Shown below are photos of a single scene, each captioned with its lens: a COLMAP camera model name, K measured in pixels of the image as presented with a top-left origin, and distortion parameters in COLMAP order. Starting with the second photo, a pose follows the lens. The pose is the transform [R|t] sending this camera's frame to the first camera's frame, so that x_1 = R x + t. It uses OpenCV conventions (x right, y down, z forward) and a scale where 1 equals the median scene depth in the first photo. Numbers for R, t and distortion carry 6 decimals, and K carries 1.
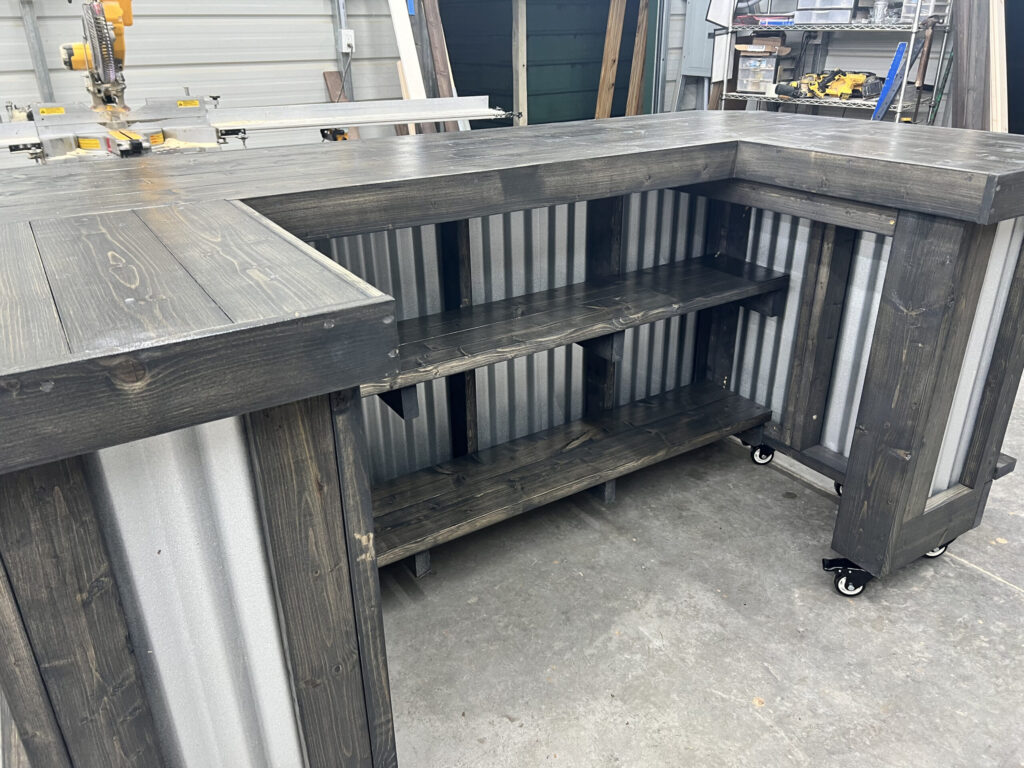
lens RADIAL K [[773.2, 0, 520.4], [0, 773.2, 384.6], [0, 0, 1]] dist [0.030732, -0.039221]
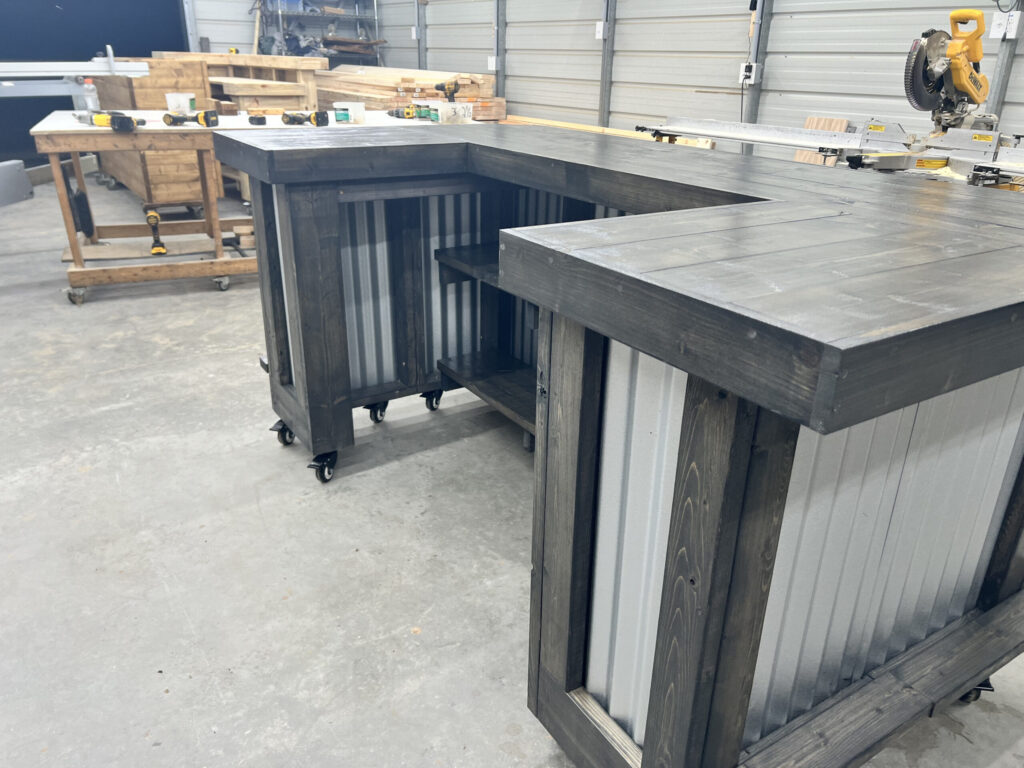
lens RADIAL K [[773.2, 0, 511.1], [0, 773.2, 385.1], [0, 0, 1]] dist [0.030732, -0.039221]
pose [[0.001235, 0.399560, -0.916706, 0.462053], [-0.444405, 0.821429, 0.357433, -0.137653], [0.895825, 0.406947, 0.178581, 0.294703]]
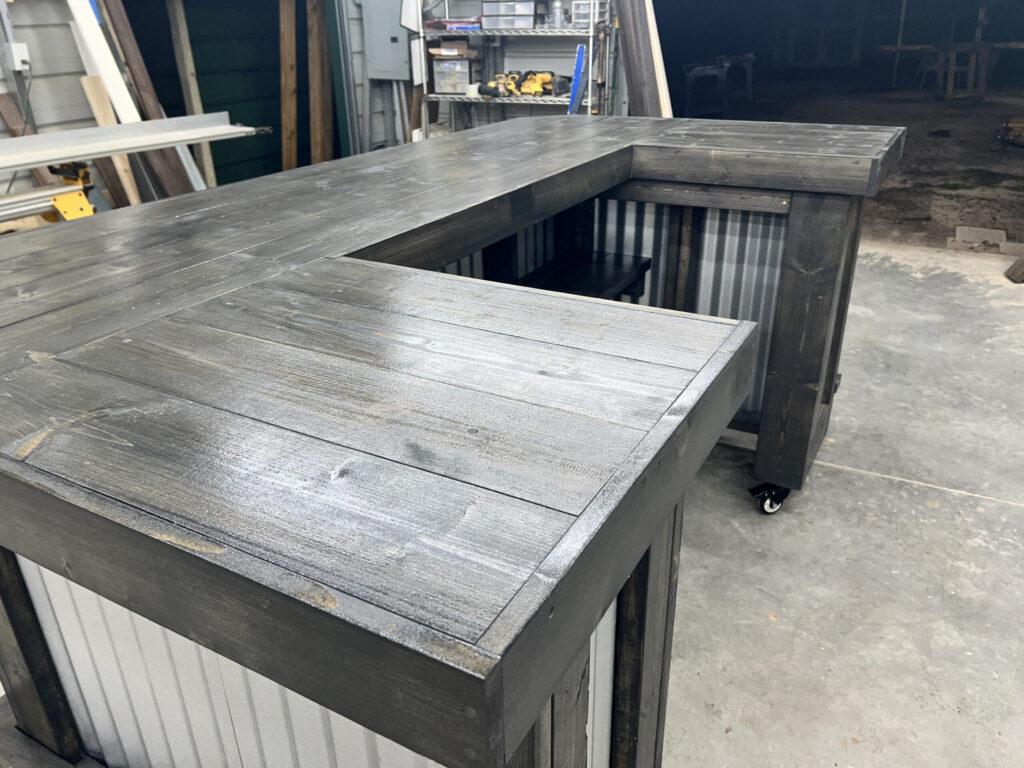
lens RADIAL K [[773.2, 0, 520.7], [0, 773.2, 384.0], [0, 0, 1]] dist [0.030732, -0.039221]
pose [[0.880862, -0.206599, 0.425910, -0.175094], [0.205618, 0.977412, 0.048863, -0.027937], [-0.426385, 0.044534, 0.903445, 0.031830]]
